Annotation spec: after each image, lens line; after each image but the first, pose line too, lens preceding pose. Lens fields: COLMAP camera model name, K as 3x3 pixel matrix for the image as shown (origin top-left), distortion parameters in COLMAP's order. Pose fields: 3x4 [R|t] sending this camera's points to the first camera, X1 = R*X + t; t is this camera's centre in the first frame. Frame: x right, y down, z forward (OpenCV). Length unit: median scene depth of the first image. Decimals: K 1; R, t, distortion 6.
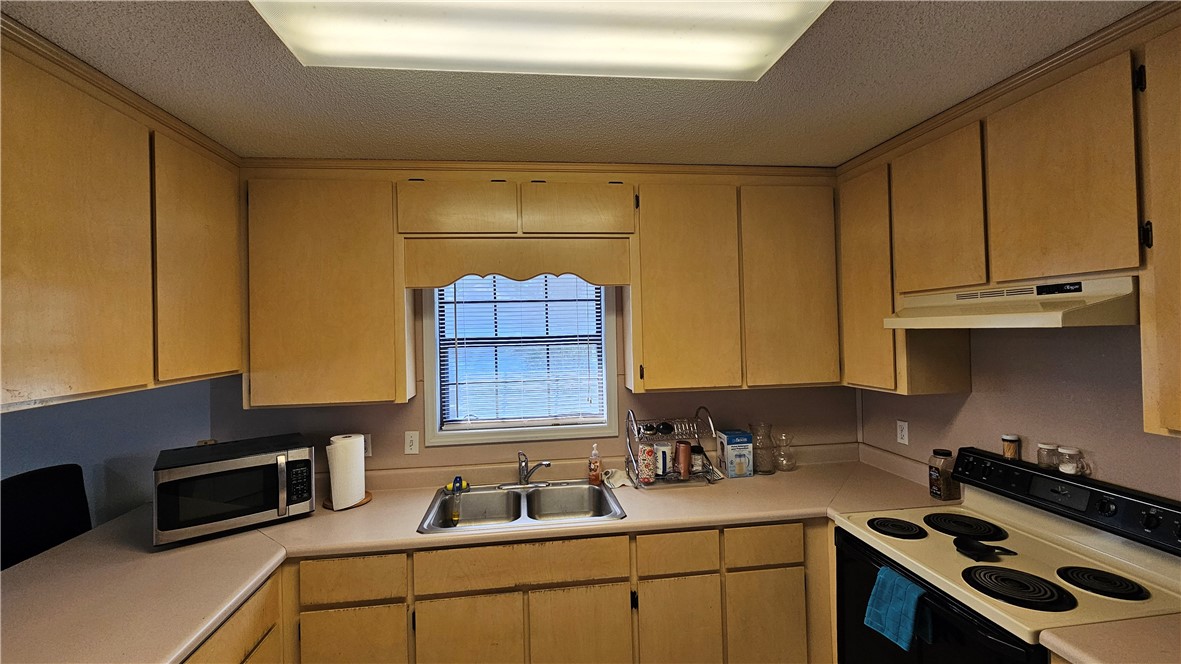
lens RADIAL K [[481.5, 0, 580.3], [0, 481.5, 326.4], [0, 0, 1]] dist [0.003140, -0.001611]
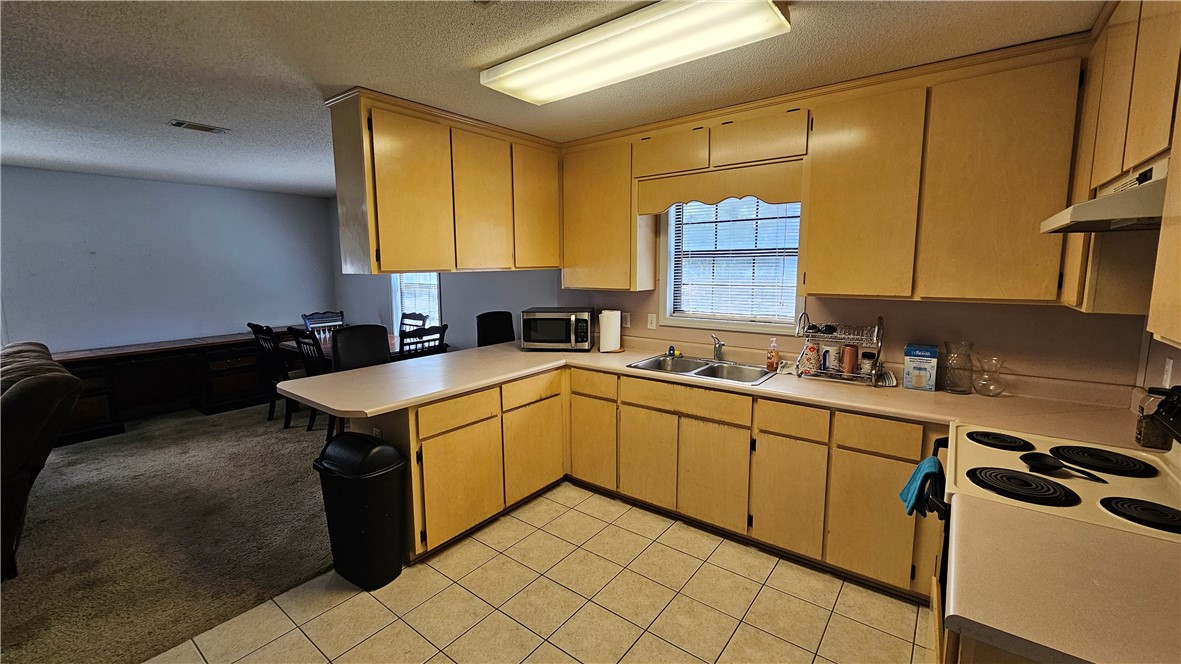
lens RADIAL K [[481.5, 0, 581.1], [0, 481.5, 325.0], [0, 0, 1]] dist [0.003140, -0.001611]
pose [[0.704872, 0.106744, -0.701257, 0.615376], [-0.002904, 0.989038, 0.147630, 0.039173], [0.709328, -0.102024, 0.697456, -0.216012]]
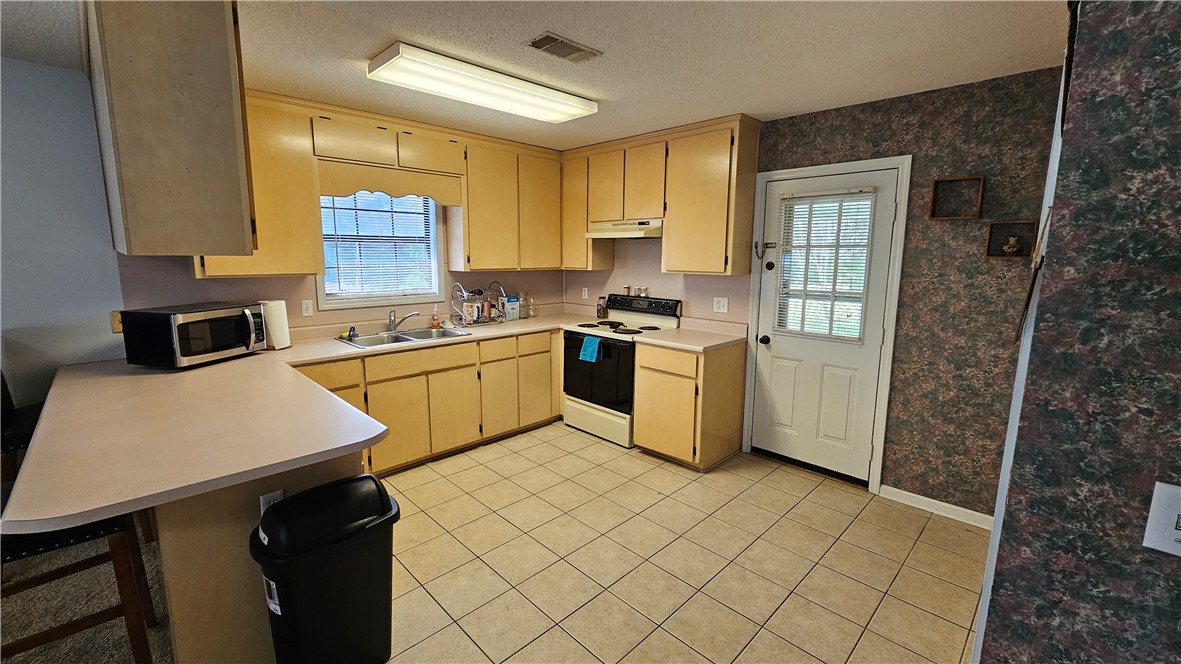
lens RADIAL K [[481.5, 0, 579.8], [0, 481.5, 326.1], [0, 0, 1]] dist [0.003140, -0.001611]
pose [[0.794806, -0.063272, 0.603556, -0.652776], [-0.030847, 0.989052, 0.144305, 0.076641], [-0.606079, -0.133313, 0.784153, -0.664406]]
